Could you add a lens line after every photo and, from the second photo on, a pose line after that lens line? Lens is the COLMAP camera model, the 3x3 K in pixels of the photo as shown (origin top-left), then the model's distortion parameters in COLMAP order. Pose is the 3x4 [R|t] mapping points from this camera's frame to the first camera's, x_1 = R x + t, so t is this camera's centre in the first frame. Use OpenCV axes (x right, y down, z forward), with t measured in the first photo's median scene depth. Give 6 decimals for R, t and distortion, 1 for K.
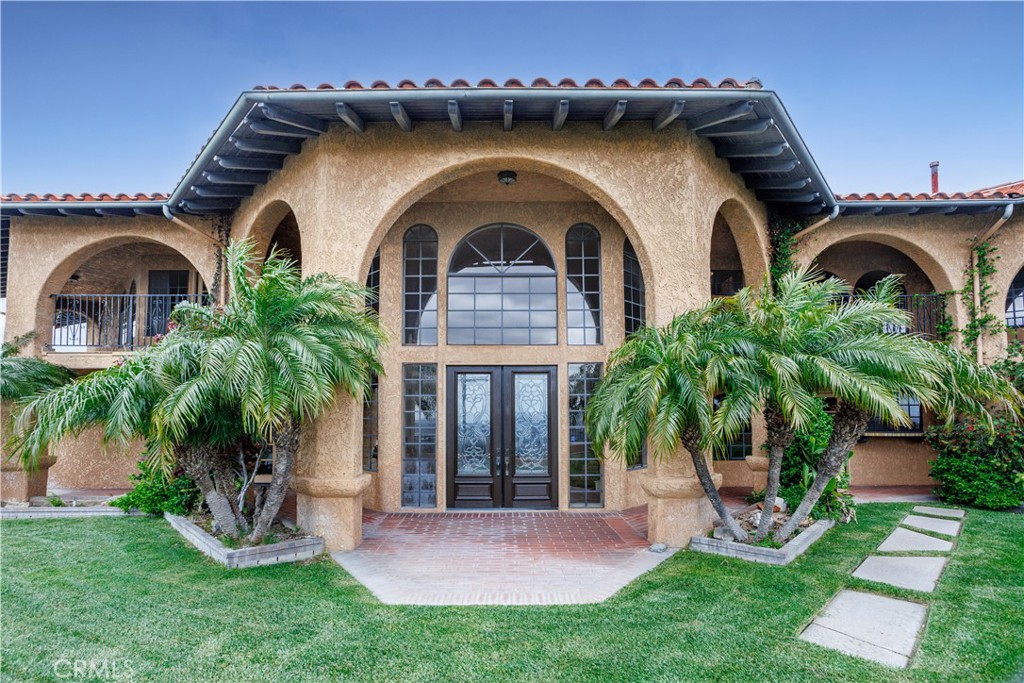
lens RADIAL K [[469.9, 0, 515.0], [0, 469.9, 374.5], [0, 0, 1]] dist [-0.027531, 0.023220]
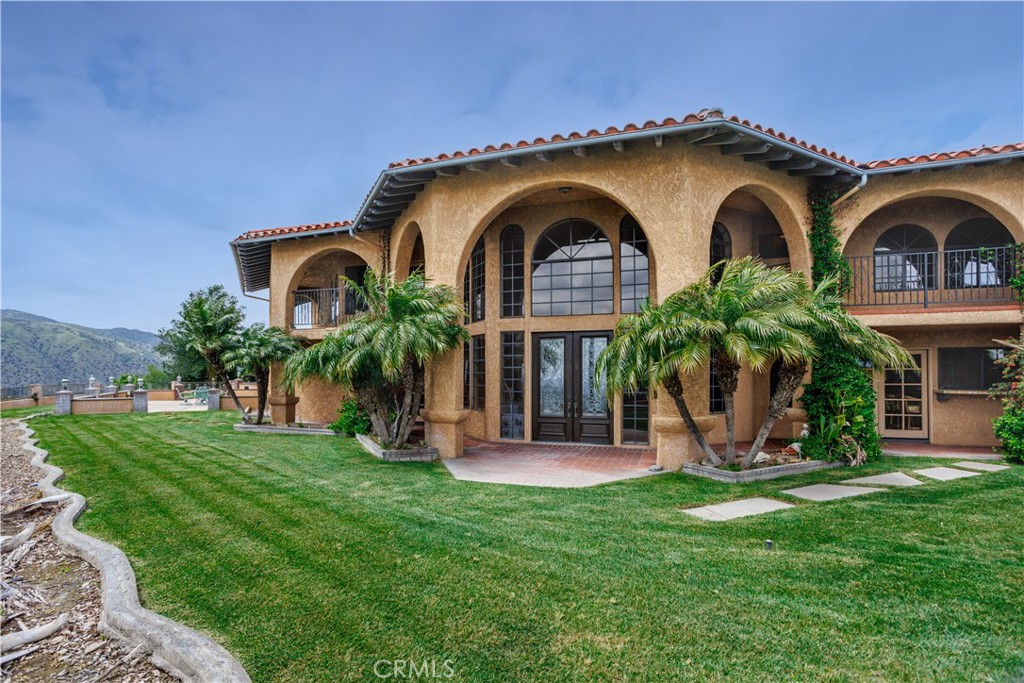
lens RADIAL K [[508.6, 0, 512.0], [0, 508.6, 341.5], [0, 0, 1]] dist [-0.003576, -0.000614]
pose [[0.932677, -0.018179, -0.360254, 0.337651], [0.025579, 0.999548, 0.015784, -0.019199], [0.359804, -0.023936, 0.932721, -0.368431]]
